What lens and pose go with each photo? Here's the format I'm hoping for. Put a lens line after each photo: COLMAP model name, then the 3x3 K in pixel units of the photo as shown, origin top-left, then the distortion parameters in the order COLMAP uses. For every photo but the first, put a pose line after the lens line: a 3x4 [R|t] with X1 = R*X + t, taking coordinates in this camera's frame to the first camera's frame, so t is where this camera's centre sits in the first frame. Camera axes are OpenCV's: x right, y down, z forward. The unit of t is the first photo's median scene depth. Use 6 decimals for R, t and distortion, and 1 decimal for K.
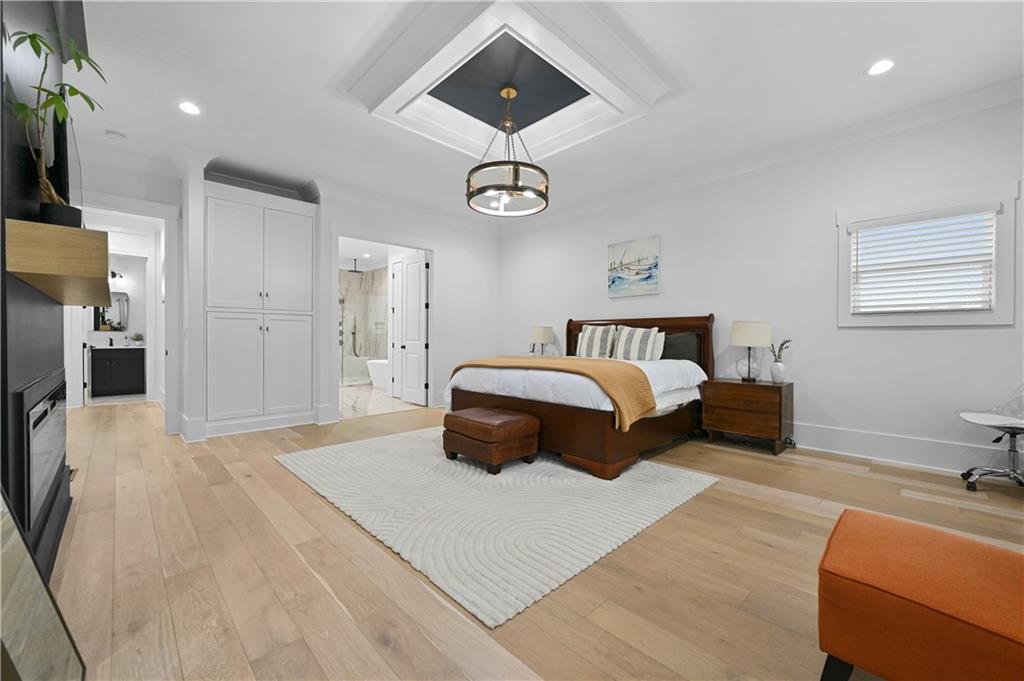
lens RADIAL K [[406.6, 0, 508.1], [0, 406.6, 341.3], [0, 0, 1]] dist [0.001688, 0.000014]
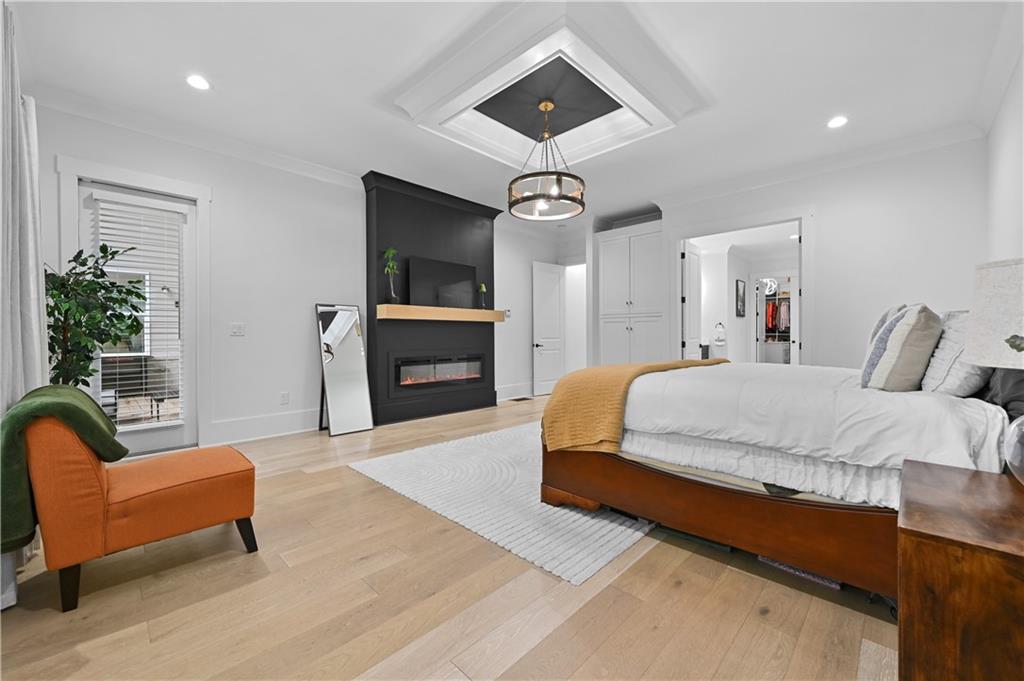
lens RADIAL K [[406.6, 0, 515.1], [0, 406.6, 341.5], [0, 0, 1]] dist [0.001688, 0.000014]
pose [[0.021581, 0.008167, -0.999734, 0.358939], [-0.003087, 0.999962, 0.008103, 0.000344], [0.999762, 0.002912, 0.021605, 0.302422]]
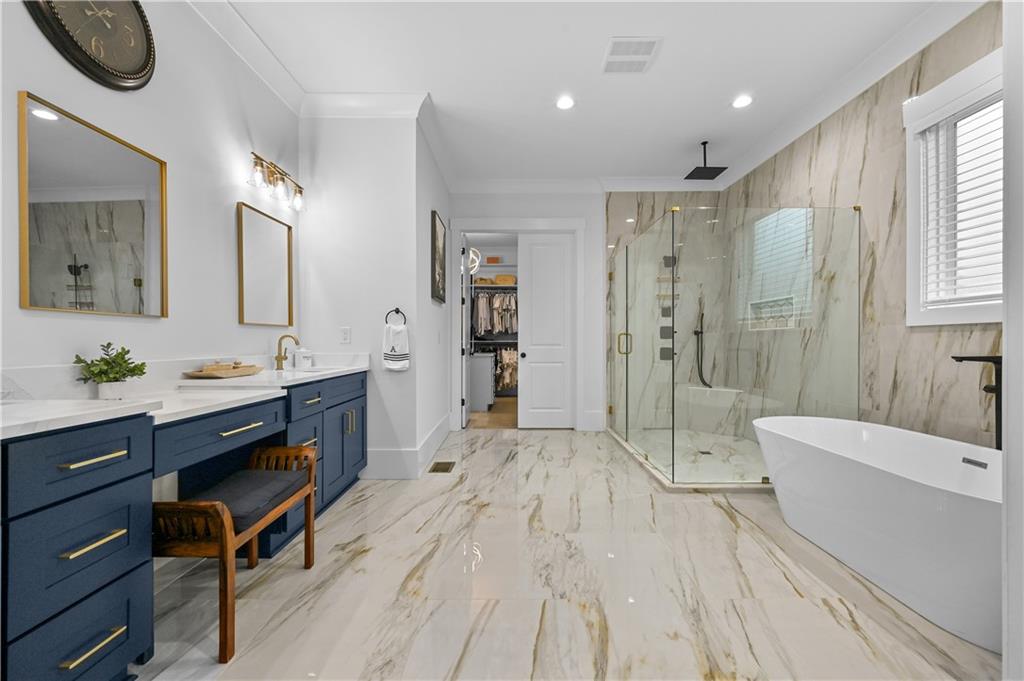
lens RADIAL K [[406.6, 0, 509.3], [0, 406.6, 344.2], [0, 0, 1]] dist [0.001688, 0.000014]
pose [[0.697307, 0.000486, -0.716772, -0.230363], [-0.004159, 0.999986, -0.003369, -0.005546], [0.716760, 0.005330, 0.697299, 0.610303]]
